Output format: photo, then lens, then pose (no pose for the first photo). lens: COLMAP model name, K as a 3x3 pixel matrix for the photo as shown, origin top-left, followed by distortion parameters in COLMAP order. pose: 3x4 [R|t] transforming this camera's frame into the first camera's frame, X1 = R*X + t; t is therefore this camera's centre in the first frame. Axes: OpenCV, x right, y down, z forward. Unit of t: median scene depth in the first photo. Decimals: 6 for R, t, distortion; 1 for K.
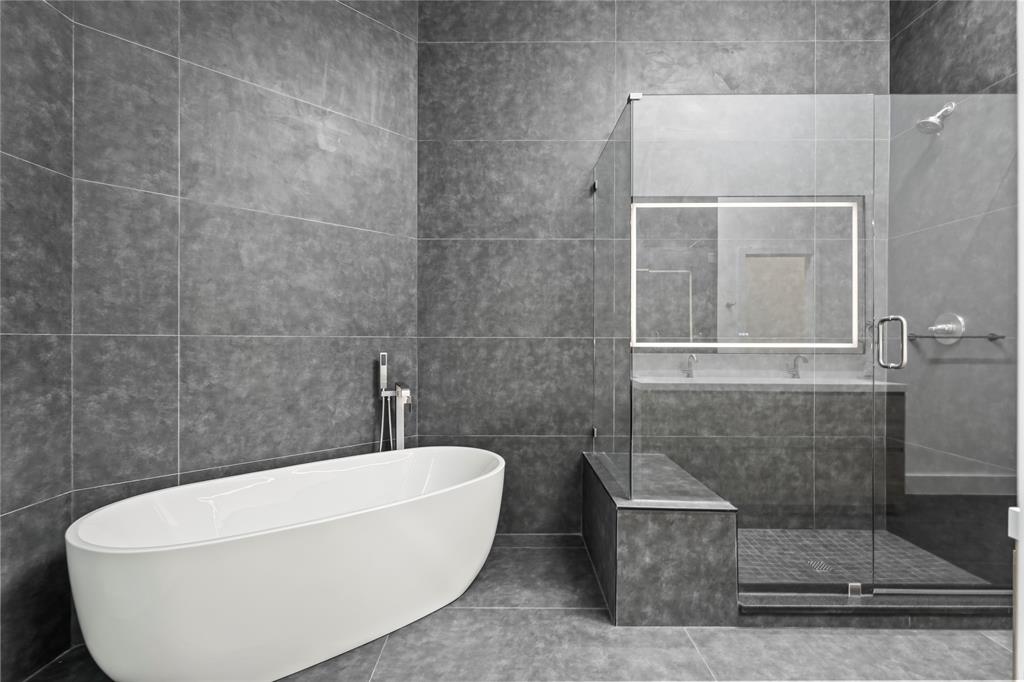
lens RADIAL K [[469.7, 0, 510.3], [0, 469.7, 337.4], [0, 0, 1]] dist [-0.002376, 0.001819]
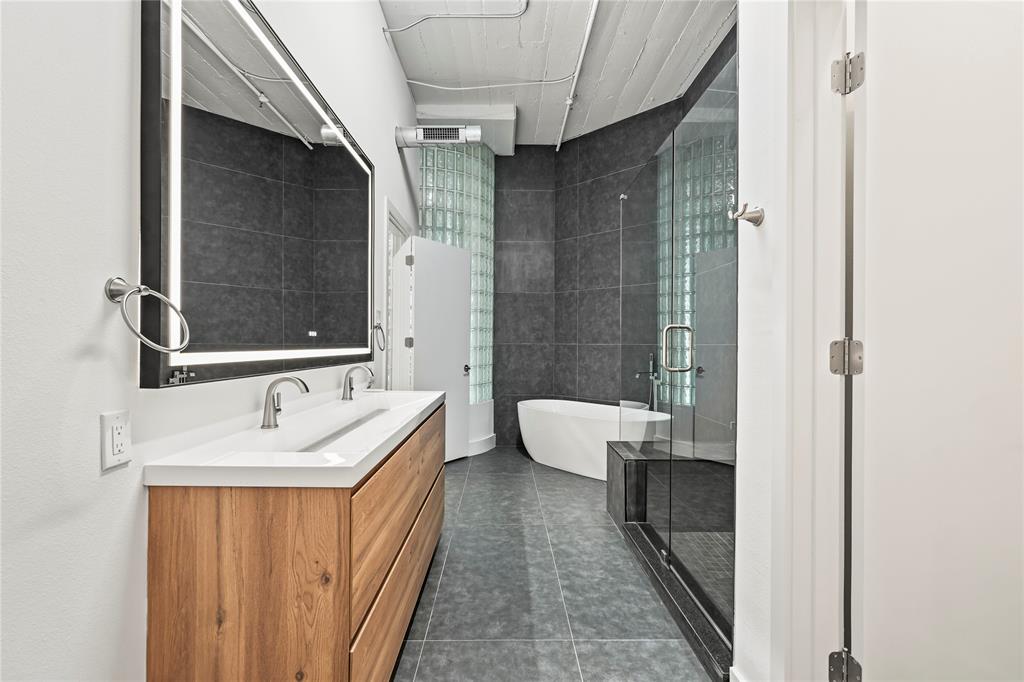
lens RADIAL K [[469.7, 0, 510.6], [0, 469.7, 343.9], [0, 0, 1]] dist [-0.002376, 0.001819]
pose [[0.022049, -0.002161, -0.999755, 1.908862], [0.002129, 0.999995, -0.002114, -0.000193], [0.999755, -0.002082, 0.022054, 0.585927]]
